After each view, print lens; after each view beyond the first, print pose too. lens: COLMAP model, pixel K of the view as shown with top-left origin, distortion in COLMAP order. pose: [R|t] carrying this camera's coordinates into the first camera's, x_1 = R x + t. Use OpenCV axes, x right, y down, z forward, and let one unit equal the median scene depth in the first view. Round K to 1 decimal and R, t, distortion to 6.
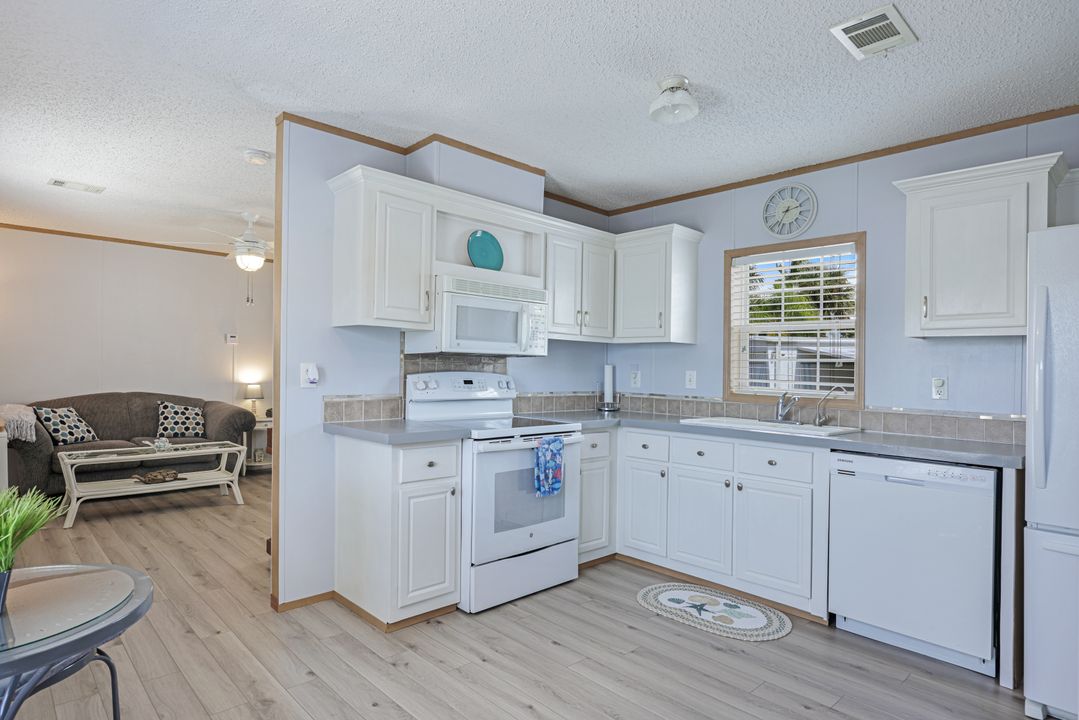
lens RADIAL K [[579.7, 0, 533.8], [0, 579.7, 374.8], [0, 0, 1]] dist [-0.000697, -0.000102]
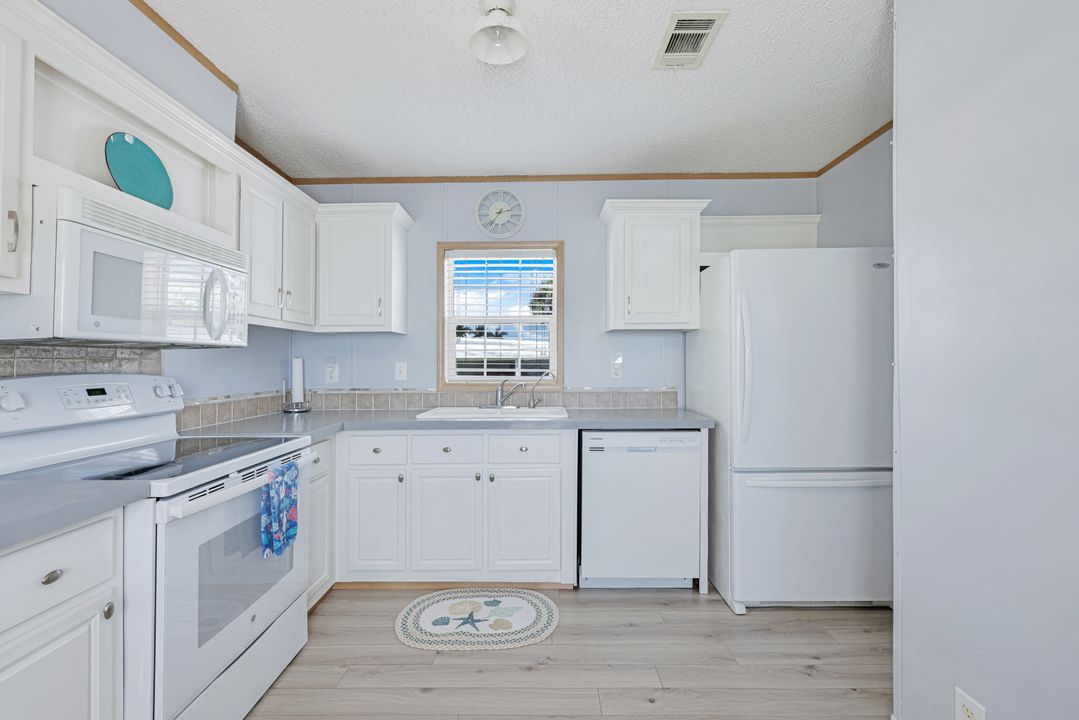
lens RADIAL K [[455.5, 0, 540.5], [0, 455.5, 356.6], [0, 0, 1]] dist [0.002702, -0.000677]
pose [[0.705331, -0.019110, 0.708620, -0.111562], [0.031197, 0.999505, -0.004098, -0.006483], [-0.708191, 0.024997, 0.705578, 0.325532]]
